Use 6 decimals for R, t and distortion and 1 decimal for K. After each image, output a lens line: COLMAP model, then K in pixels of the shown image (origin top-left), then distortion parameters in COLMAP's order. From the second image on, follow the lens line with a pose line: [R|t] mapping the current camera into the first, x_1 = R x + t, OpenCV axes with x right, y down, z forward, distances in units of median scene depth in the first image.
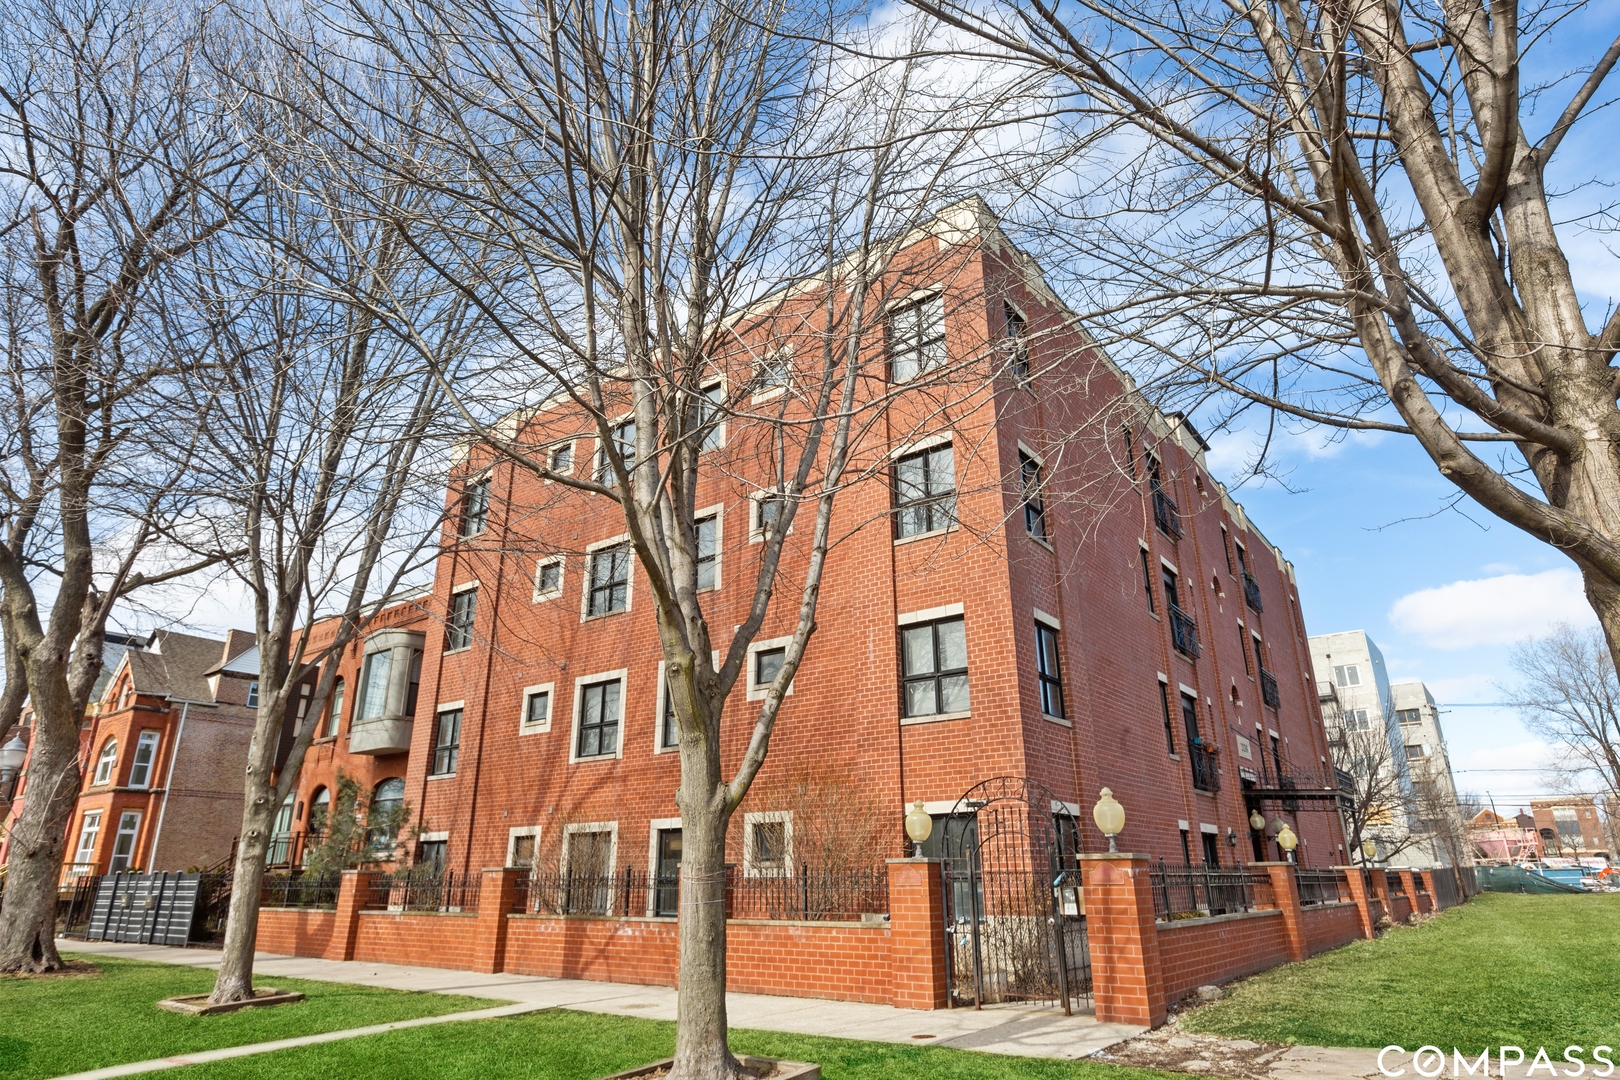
lens RADIAL K [[955.8, 0, 789.5], [0, 955.8, 536.7], [0, 0, 1]] dist [-0.001845, 0.000611]
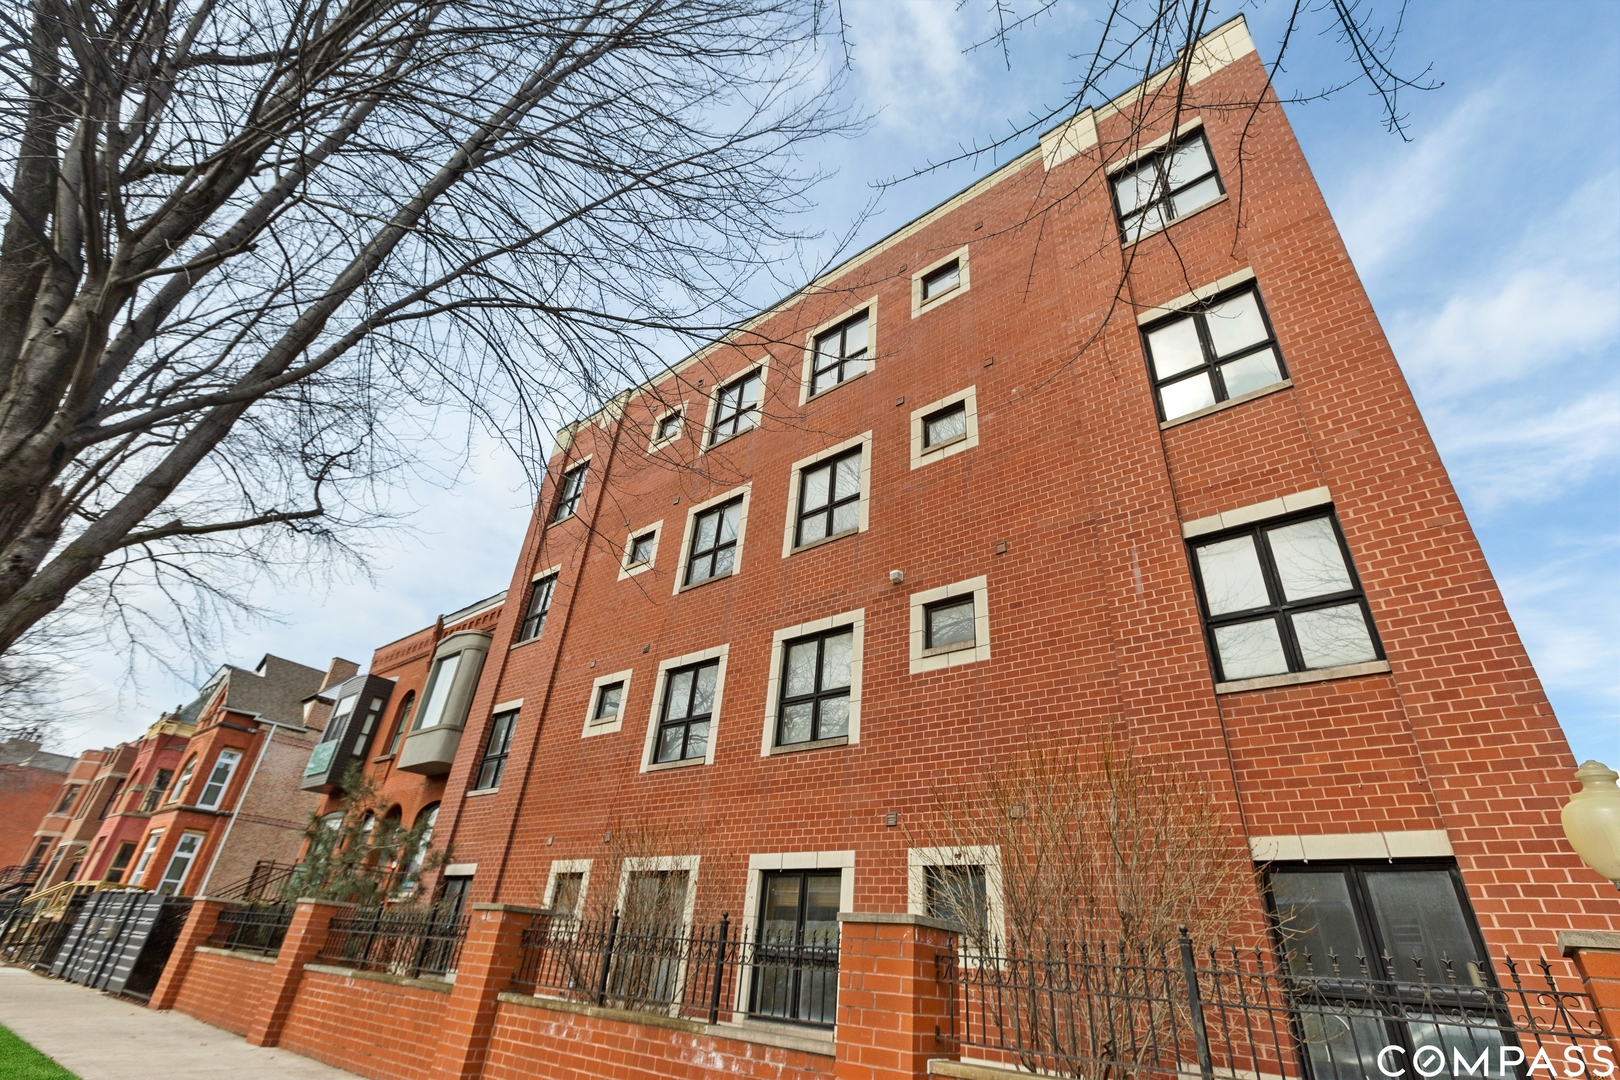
lens RADIAL K [[749.2, 0, 805.3], [0, 749.2, 529.4], [0, 0, 1]] dist [0.003671, 0.000390]
pose [[0.996774, 0.057413, -0.056076, -0.076531], [-0.066751, 0.981006, -0.182132, 0.141358], [0.044554, 0.185288, 0.981674, 0.378823]]
